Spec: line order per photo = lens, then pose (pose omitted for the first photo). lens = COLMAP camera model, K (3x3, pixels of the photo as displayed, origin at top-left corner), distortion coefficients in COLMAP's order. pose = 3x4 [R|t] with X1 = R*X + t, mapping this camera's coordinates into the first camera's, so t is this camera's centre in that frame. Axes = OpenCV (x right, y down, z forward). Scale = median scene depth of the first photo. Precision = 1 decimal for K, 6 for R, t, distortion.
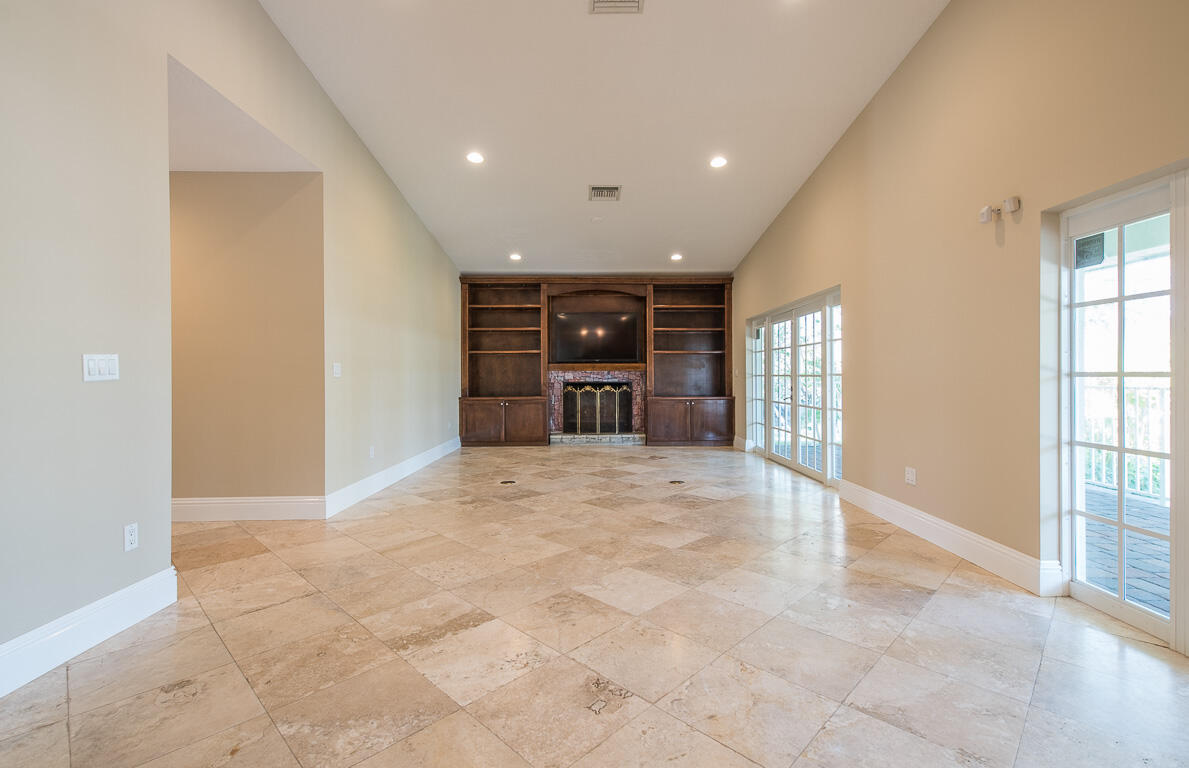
lens RADIAL K [[525.6, 0, 595.5], [0, 525.6, 376.2], [0, 0, 1]] dist [0.031866, -0.015089]
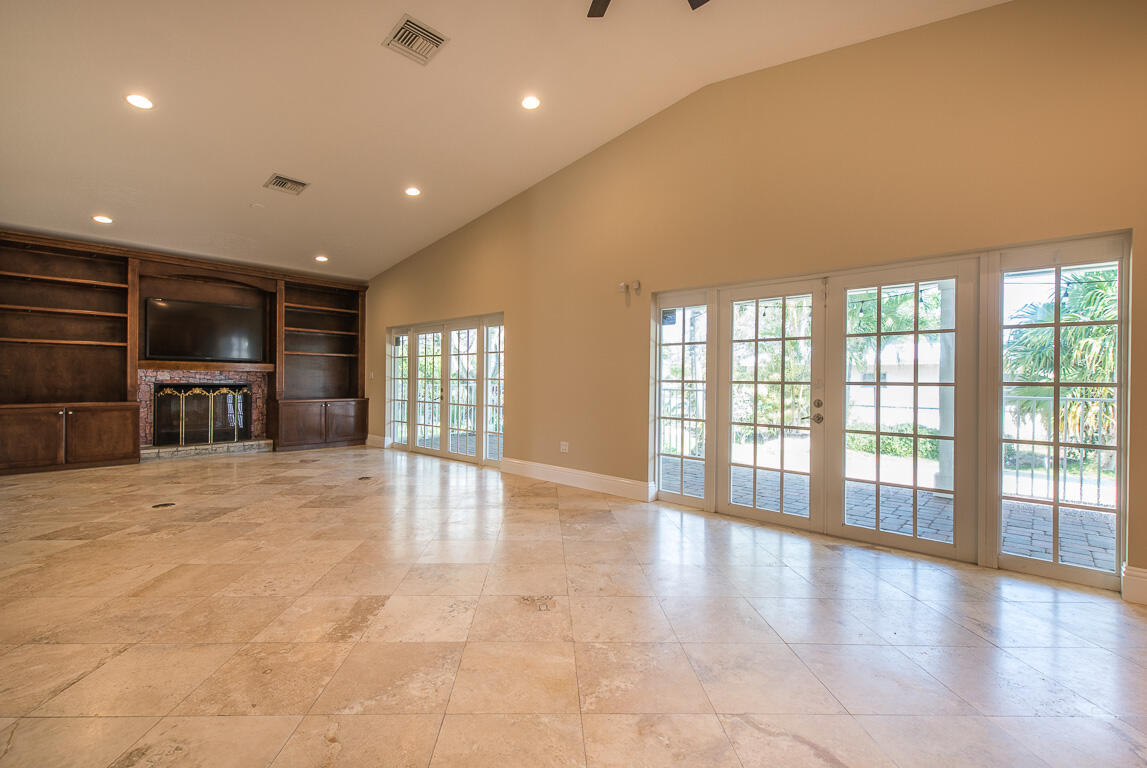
lens RADIAL K [[504.5, 0, 565.8], [0, 504.5, 383.6], [0, 0, 1]] dist [0.010943, -0.000079]
pose [[0.697339, 0.005597, 0.716720, -0.195850], [-0.012356, 0.999915, 0.004213, 0.000311], [-0.716635, -0.011794, 0.697349, -0.000539]]
